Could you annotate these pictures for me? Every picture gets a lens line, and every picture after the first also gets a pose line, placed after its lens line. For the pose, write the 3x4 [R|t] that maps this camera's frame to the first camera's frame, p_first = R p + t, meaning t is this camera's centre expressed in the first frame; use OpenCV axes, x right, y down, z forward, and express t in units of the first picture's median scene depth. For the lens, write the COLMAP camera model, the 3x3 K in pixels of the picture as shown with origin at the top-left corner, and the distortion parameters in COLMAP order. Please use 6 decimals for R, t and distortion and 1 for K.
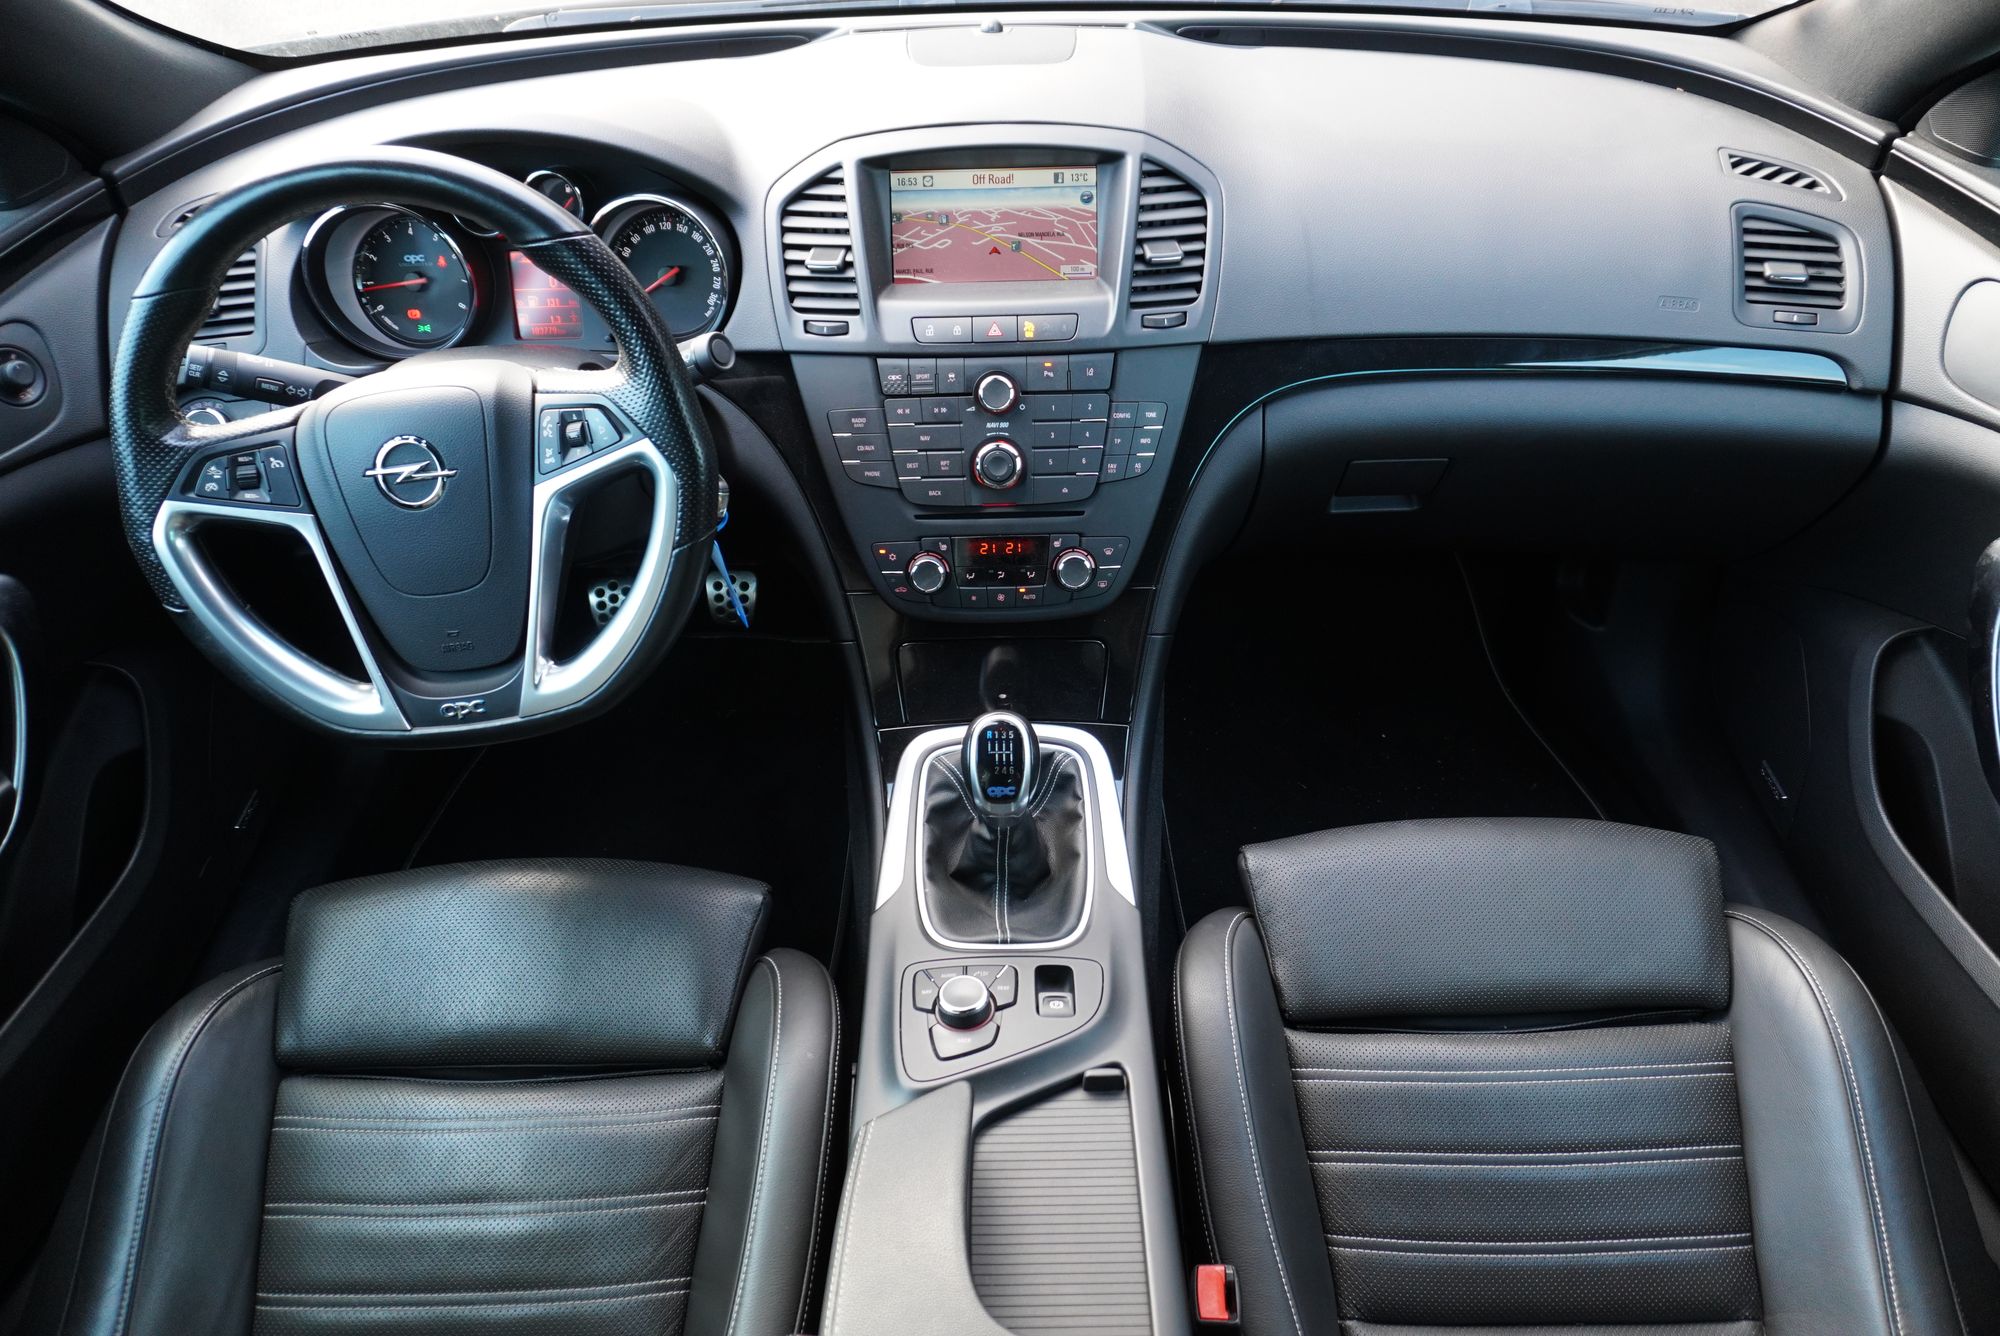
lens RADIAL K [[1420.9, 0, 993.1], [0, 1420.9, 689.5], [0, 0, 1]] dist [-0.032153, 0.003022]
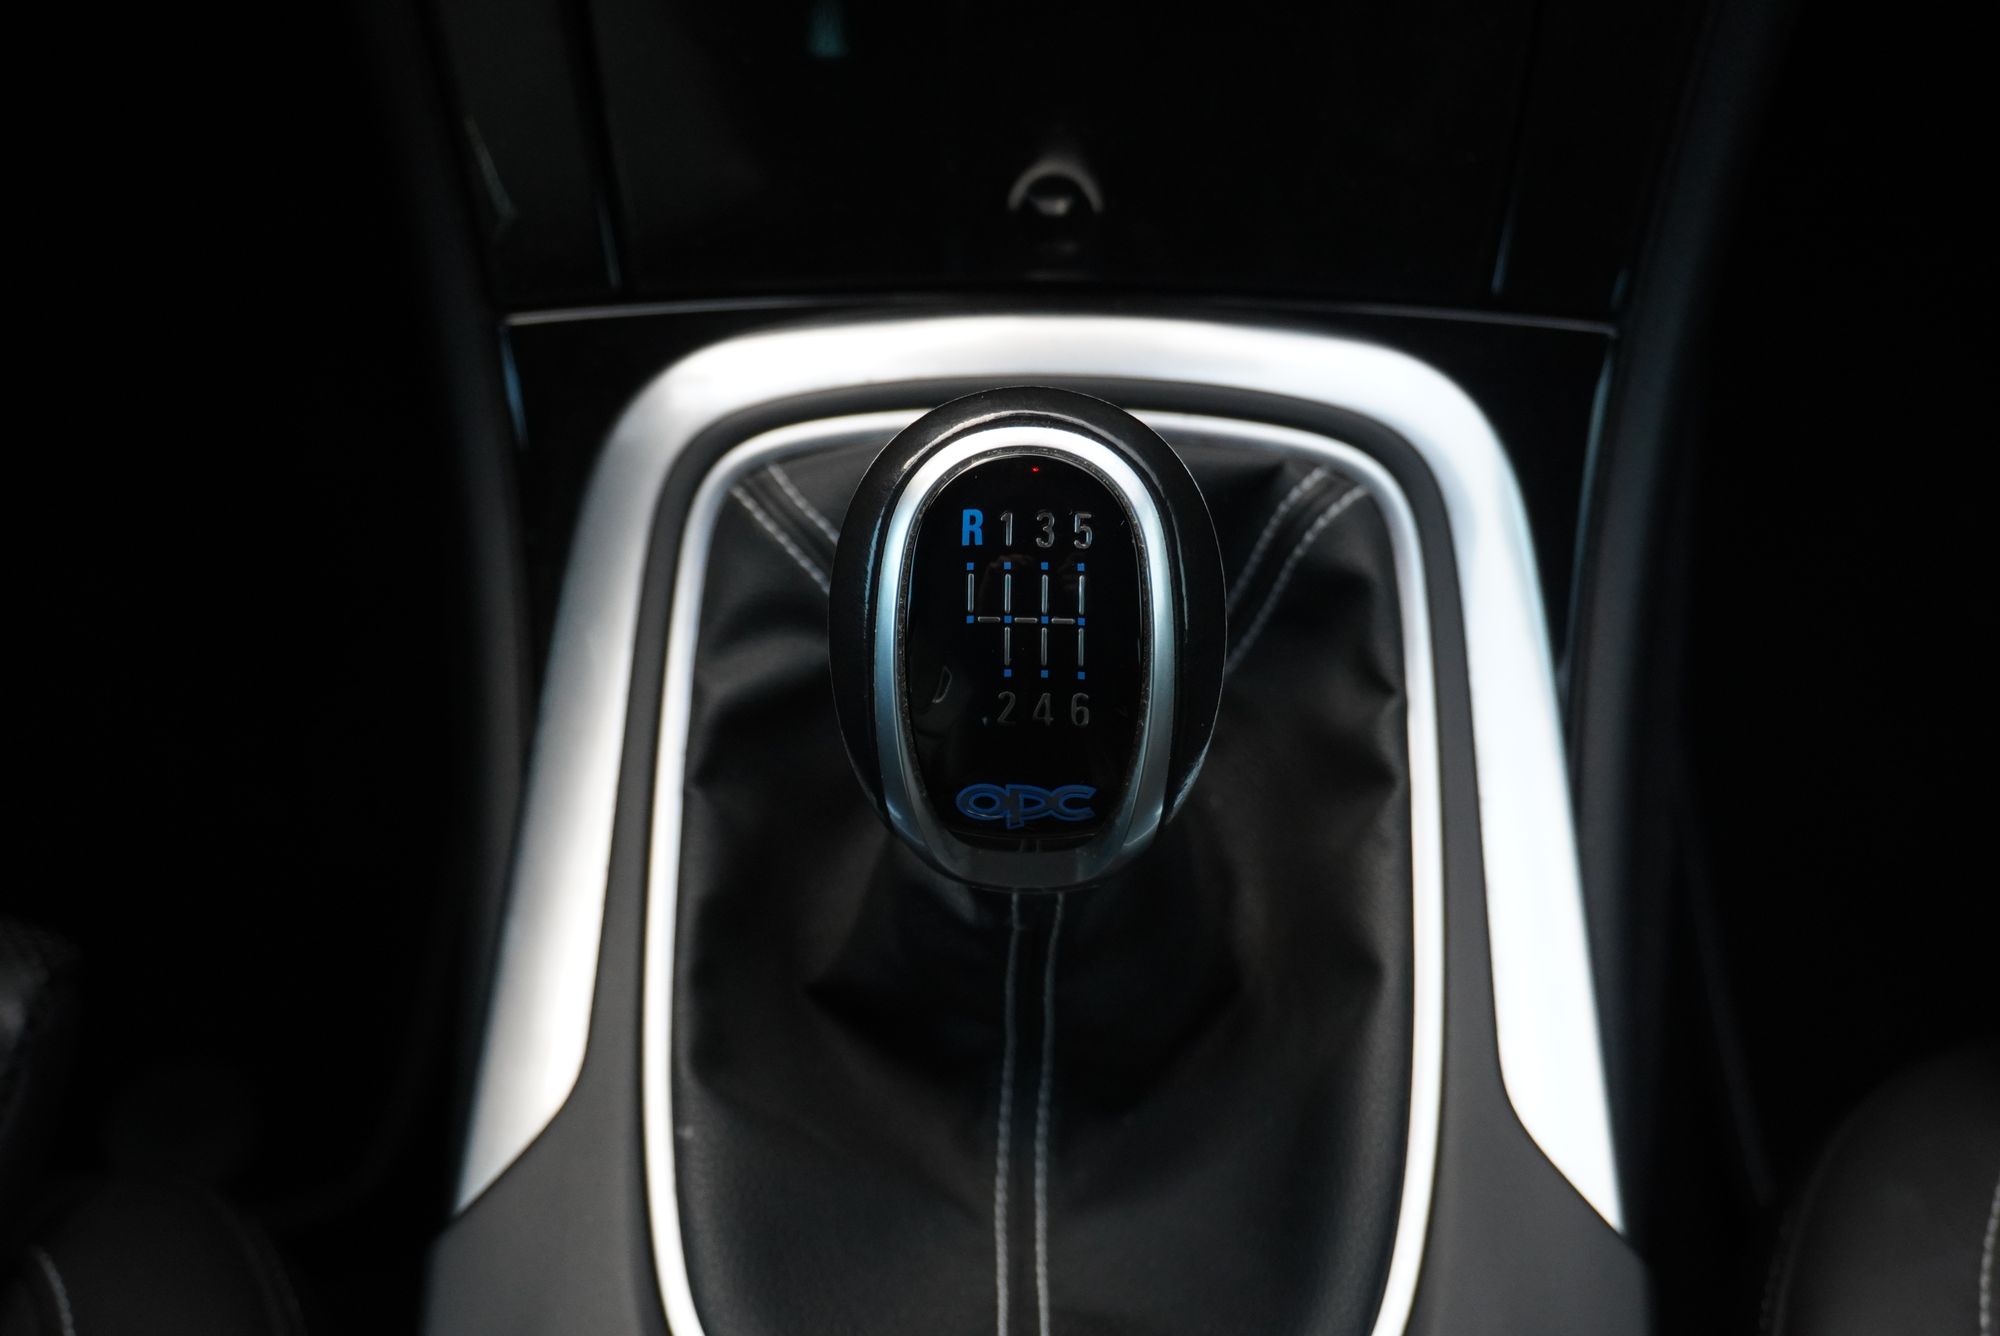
lens RADIAL K [[3304.7, 0, 1000.0], [0, 3304.7, 668.0], [0, 0, 1]] dist [-0.008348, -0.013207]
pose [[0.999513, 0.027205, -0.015269, 0.008094], [-0.021496, 0.955284, 0.294909, -0.078803], [0.022609, -0.294437, 0.955403, 0.514507]]
